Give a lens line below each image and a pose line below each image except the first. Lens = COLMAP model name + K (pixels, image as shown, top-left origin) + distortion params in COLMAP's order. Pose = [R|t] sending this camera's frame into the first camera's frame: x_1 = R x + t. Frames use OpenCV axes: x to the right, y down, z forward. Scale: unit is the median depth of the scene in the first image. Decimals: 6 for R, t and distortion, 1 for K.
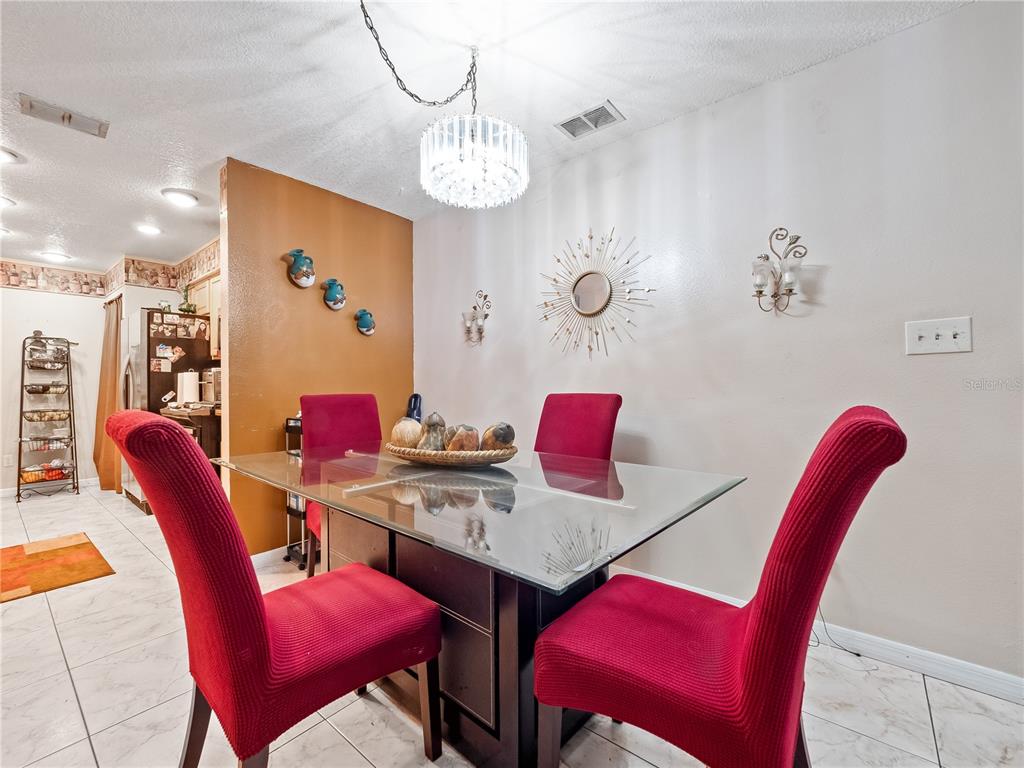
lens RADIAL K [[431.3, 0, 517.0], [0, 431.3, 385.2], [0, 0, 1]] dist [-0.001718, -0.000176]
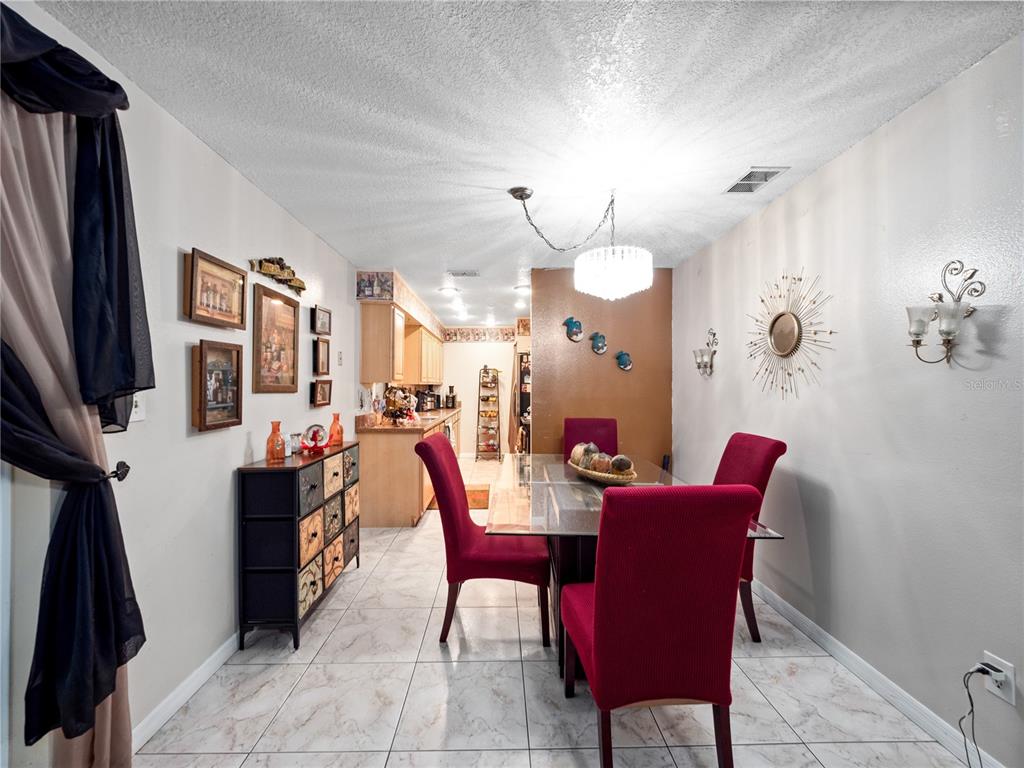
lens RADIAL K [[431.3, 0, 506.7], [0, 431.3, 381.6], [0, 0, 1]] dist [-0.001718, -0.000176]
pose [[0.647265, 0.000766, -0.762264, 0.422580], [-0.007002, 0.999963, -0.004940, -0.077613], [0.762233, 0.008535, 0.647247, -0.105556]]
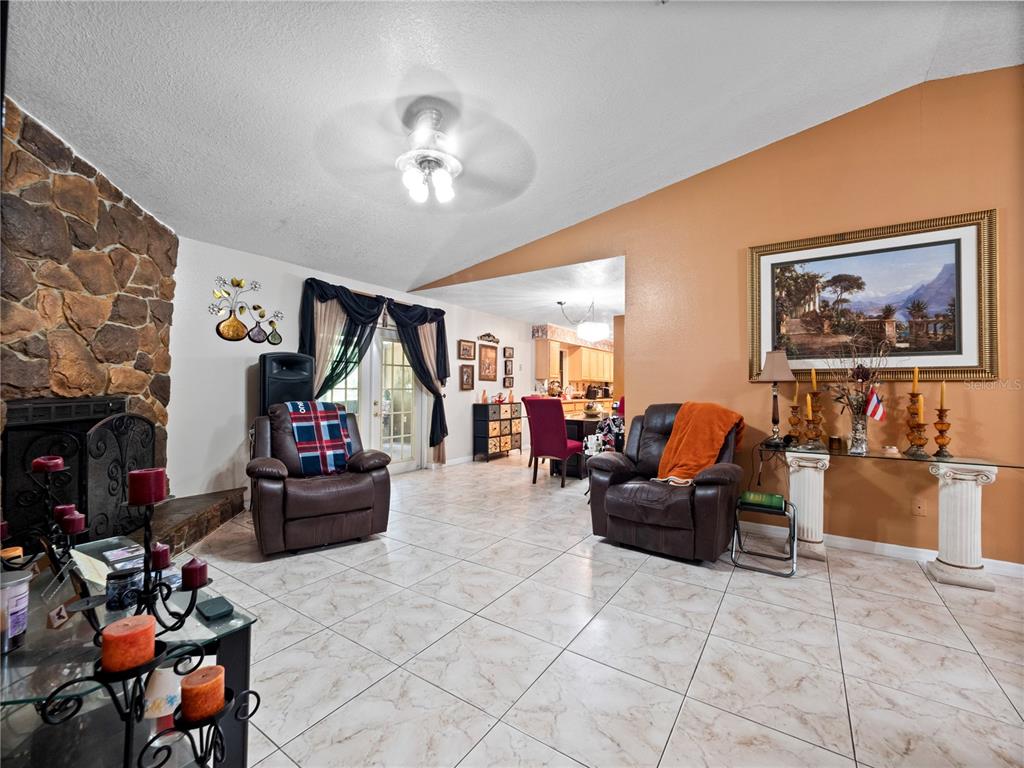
lens RADIAL K [[431.3, 0, 508.7], [0, 431.3, 380.7], [0, 0, 1]] dist [-0.001718, -0.000176]
pose [[0.089856, -0.010418, -0.995900, 1.916592], [-0.009257, 0.999893, -0.011295, -0.029964], [0.995912, 0.010234, 0.089750, 0.002776]]
